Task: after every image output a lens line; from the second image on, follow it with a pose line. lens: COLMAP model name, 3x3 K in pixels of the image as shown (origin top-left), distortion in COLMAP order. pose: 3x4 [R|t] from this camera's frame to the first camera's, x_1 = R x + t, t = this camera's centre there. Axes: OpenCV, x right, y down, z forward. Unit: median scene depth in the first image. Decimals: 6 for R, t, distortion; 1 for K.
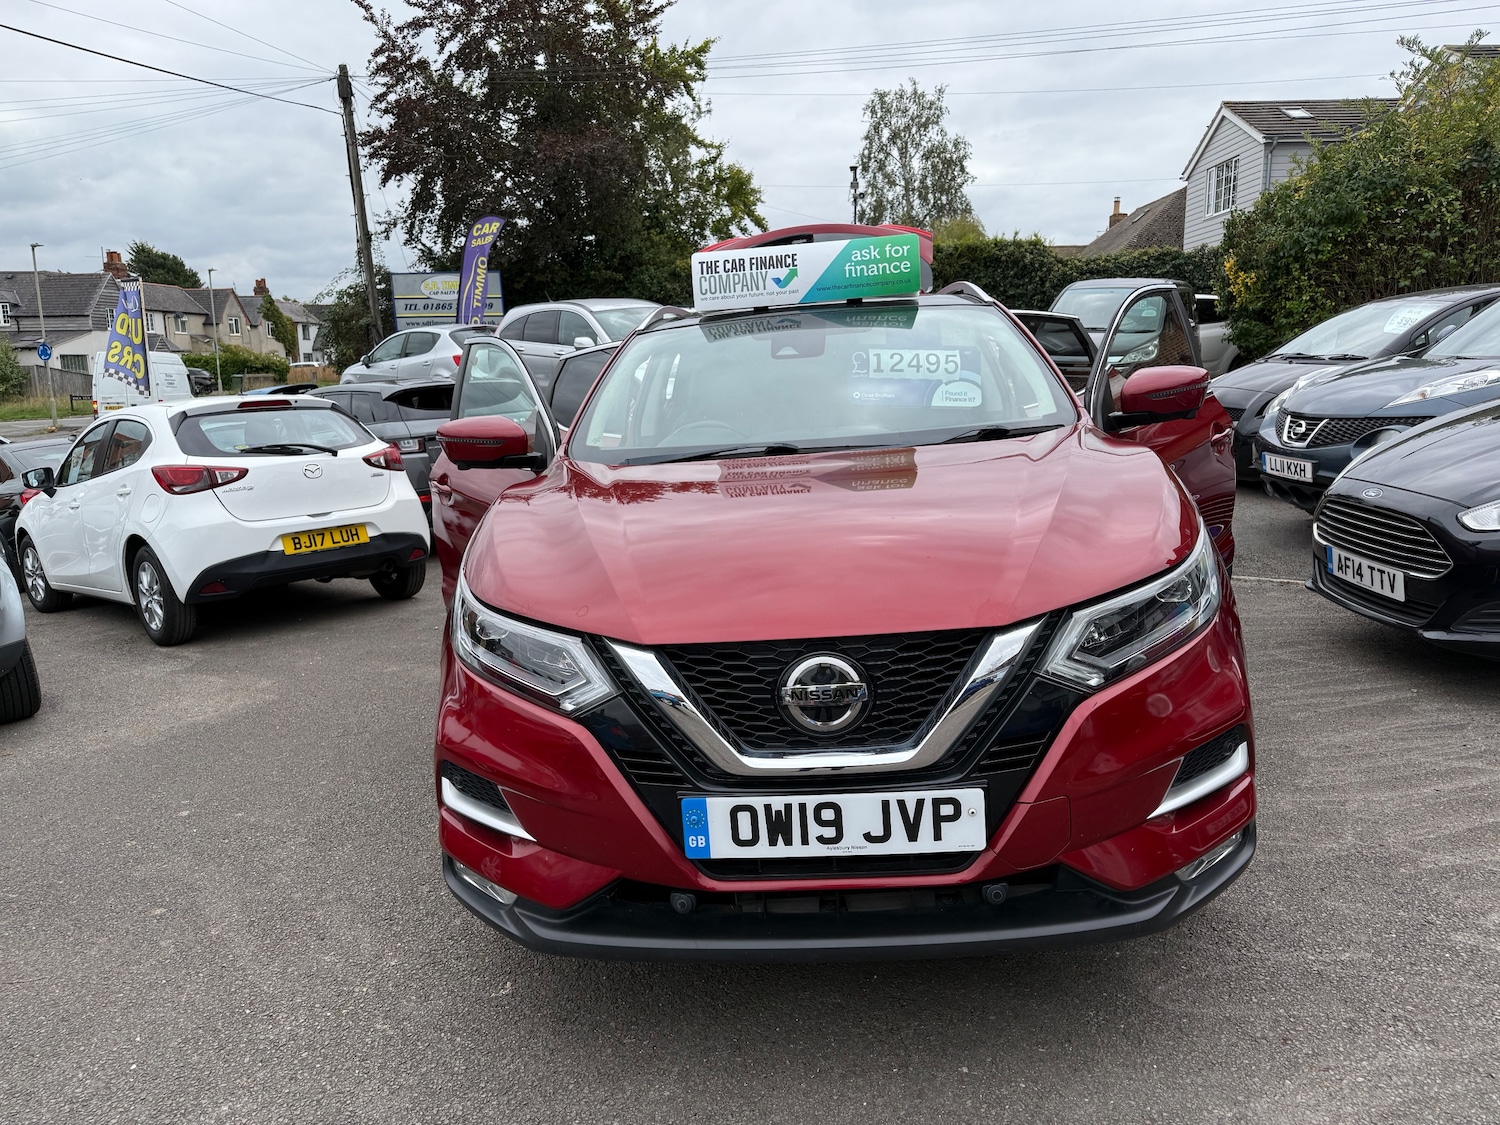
lens RADIAL K [[1043.4, 0, 750.4], [0, 1043.4, 591.6], [0, 0, 1]] dist [0.044356, -0.056801]
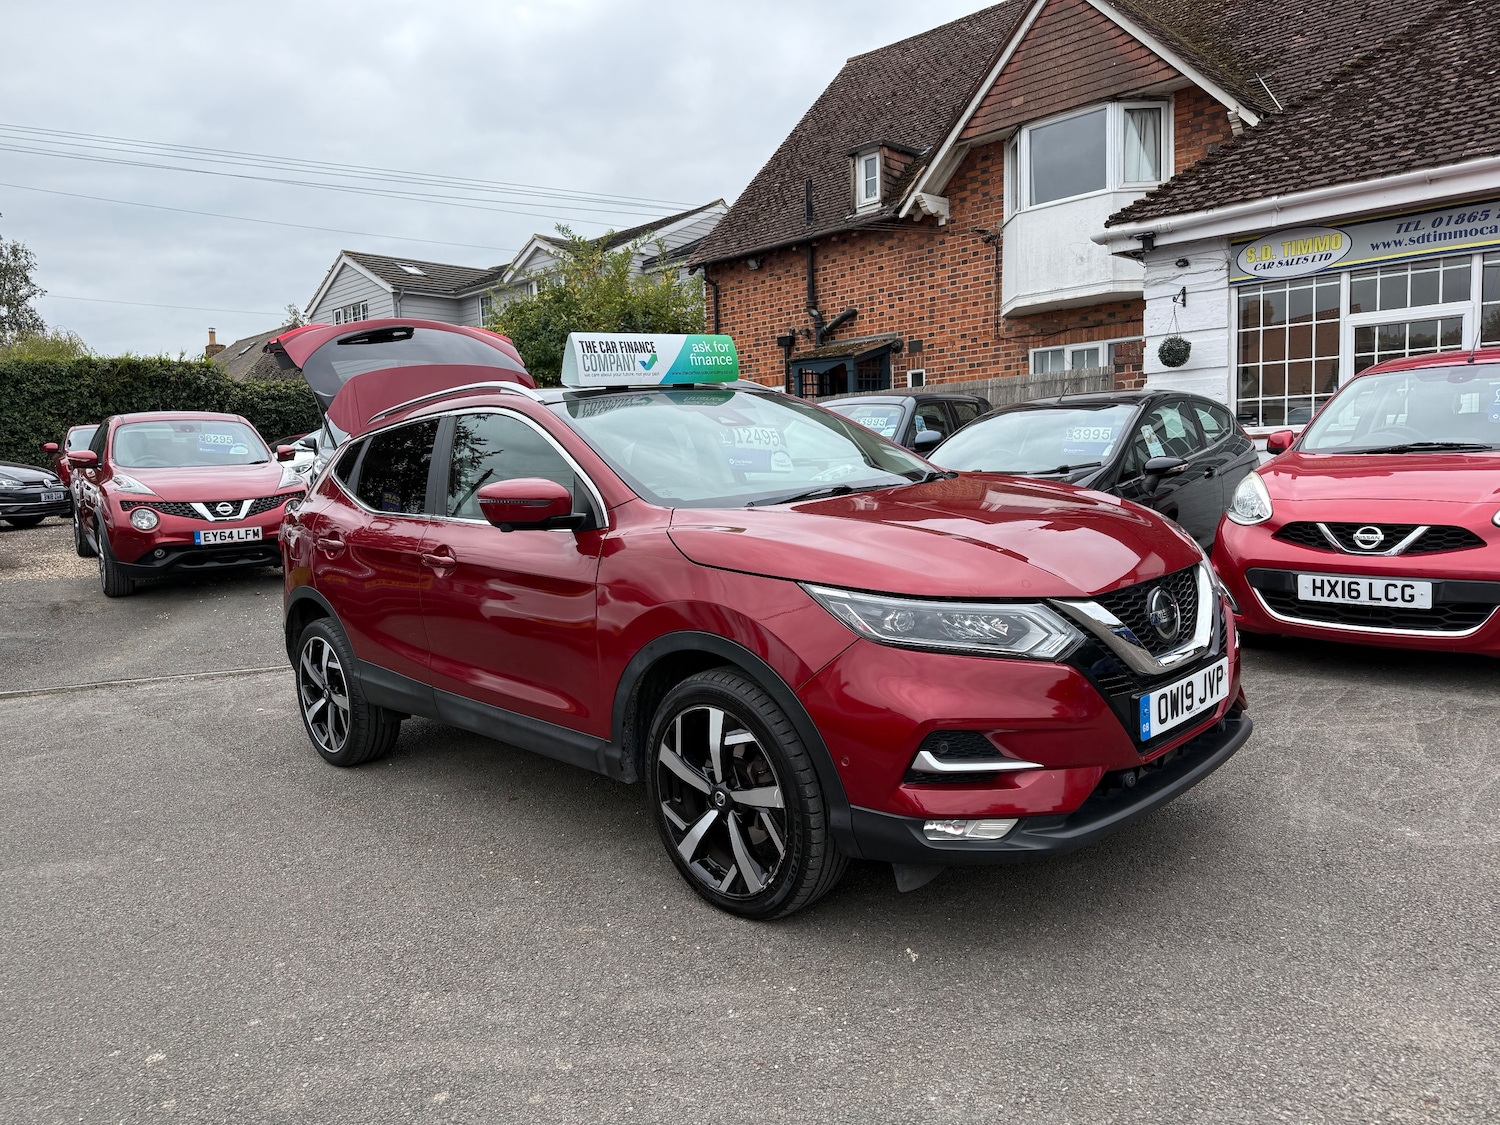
lens RADIAL K [[1026.0, 0, 753.8], [0, 1026.0, 597.6], [0, 0, 1]] dist [0.119257, -0.178950]
pose [[0.671125, -0.093107, 0.735474, -0.384267], [0.179567, 0.982956, -0.039419, 0.007284], [-0.719268, 0.158522, 0.676405, 0.108770]]
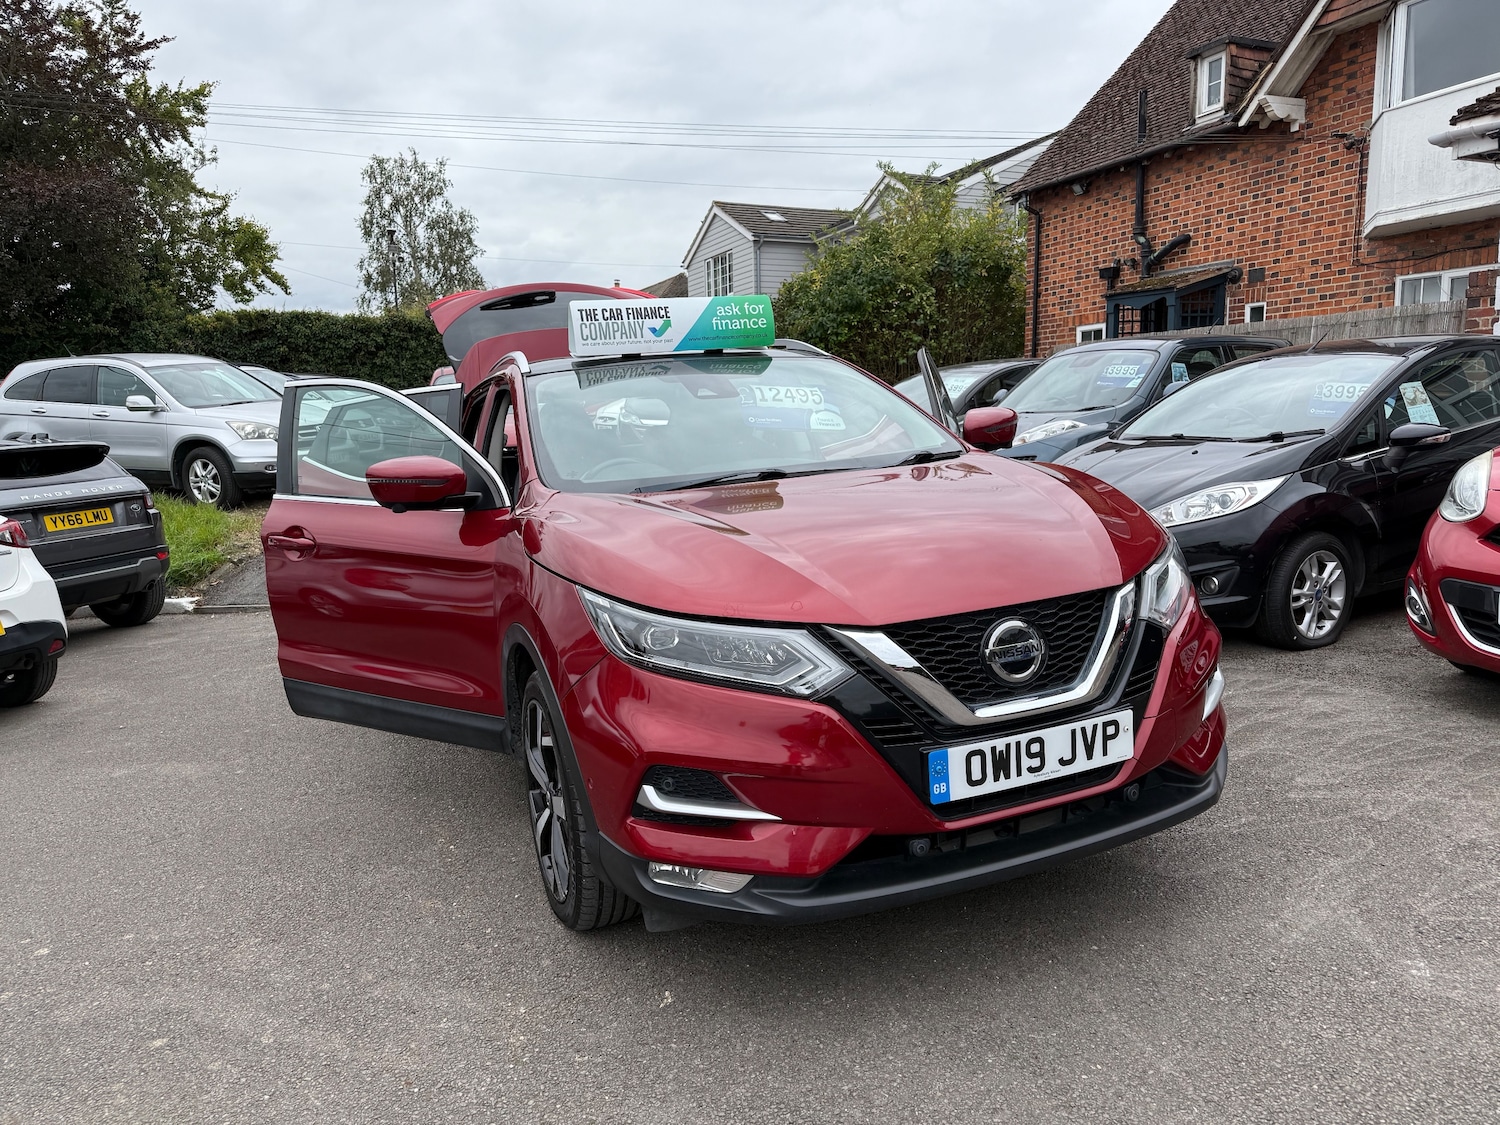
lens RADIAL K [[1049.1, 0, 753.6], [0, 1049.1, 591.5], [0, 0, 1]] dist [0.021258, -0.028336]
pose [[0.892087, -0.073285, 0.445882, -0.201042], [0.102018, 0.993948, -0.040746, 0.012551], [-0.440197, 0.081837, 0.894164, 0.006836]]
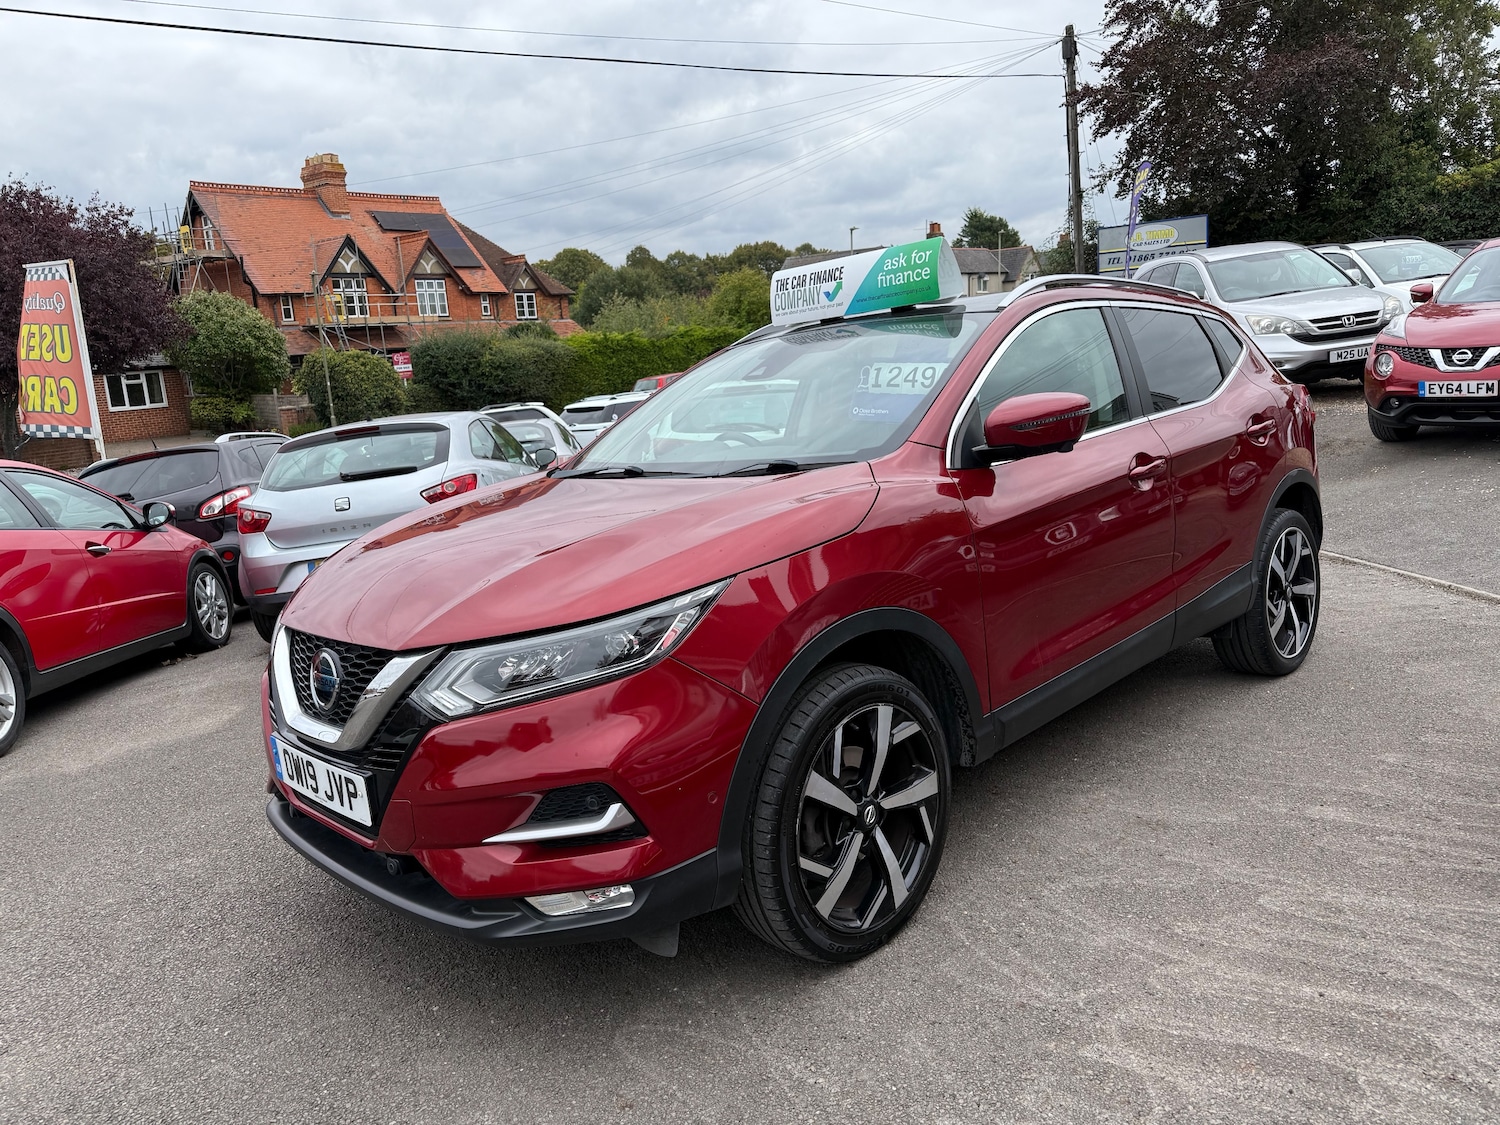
lens RADIAL K [[1049.1, 0, 753.6], [0, 1049.1, 591.5], [0, 0, 1]] dist [0.021258, -0.028336]
pose [[0.751418, 0.124742, -0.647928, 0.352183], [-0.092575, 0.992185, 0.083659, -0.046770], [0.653300, -0.002881, 0.757094, 0.093568]]
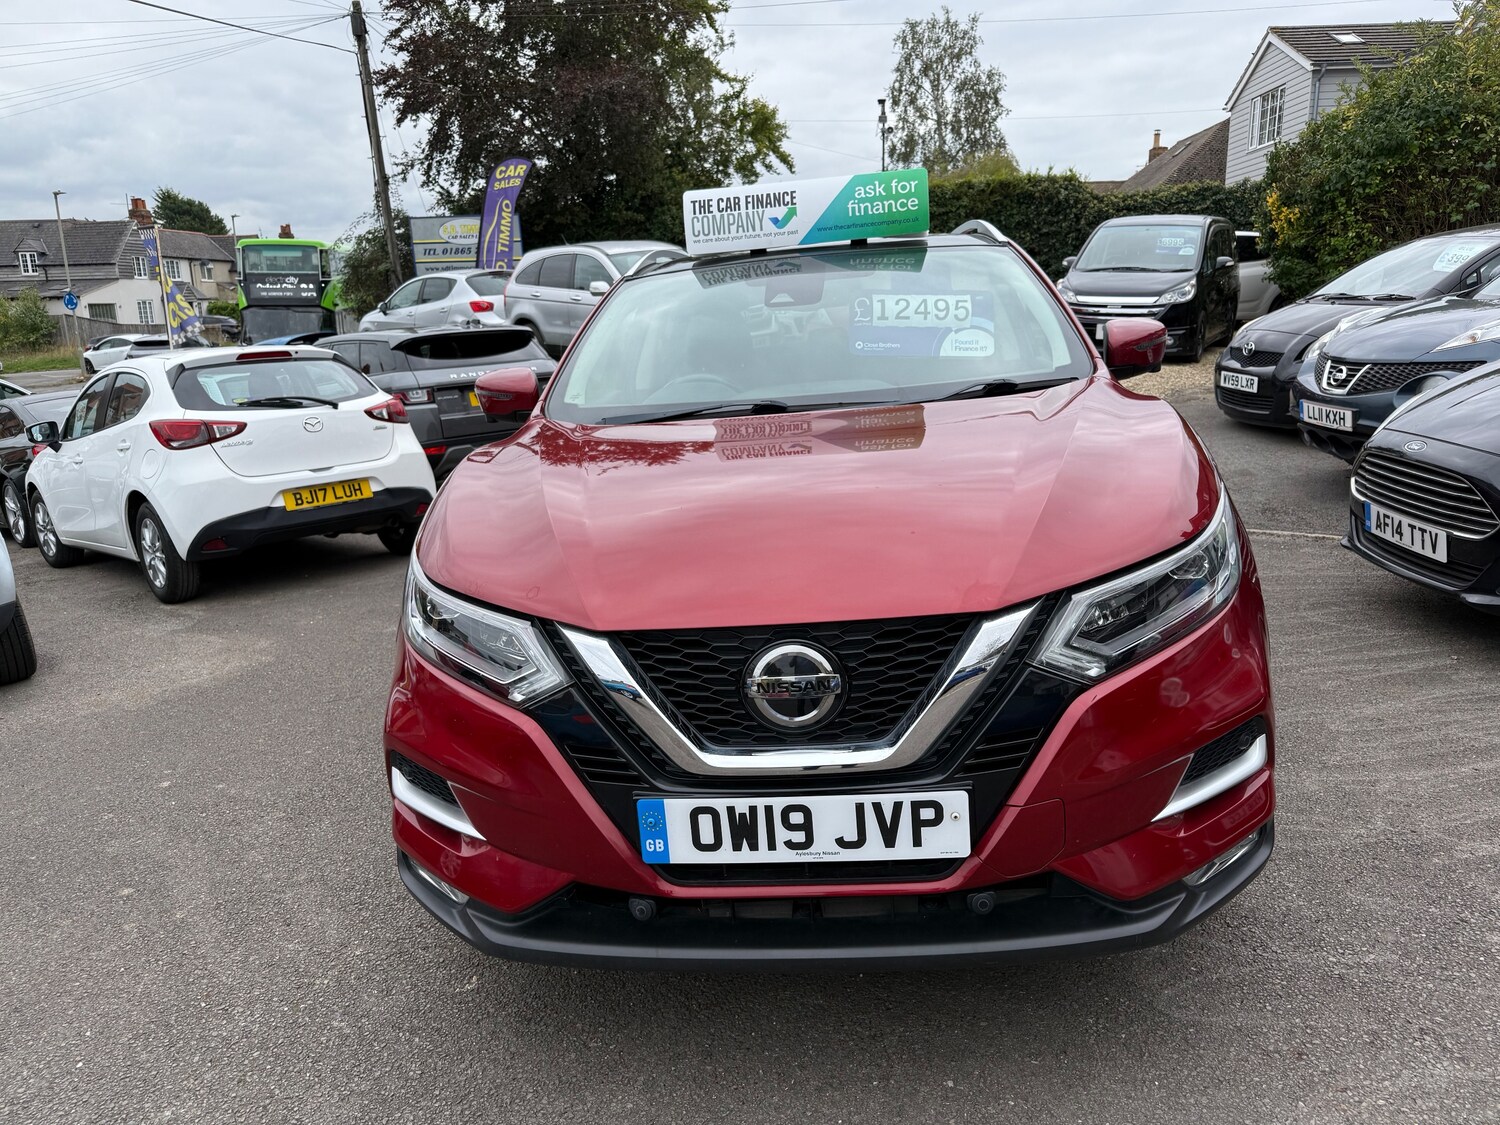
lens RADIAL K [[1049.1, 0, 753.6], [0, 1049.1, 591.5], [0, 0, 1]] dist [0.021258, -0.028336]
pose [[0.999675, -0.000973, -0.025491, 0.015927], [0.002256, 0.998728, 0.050374, -0.007760], [0.025409, -0.050415, 0.998405, 0.026006]]
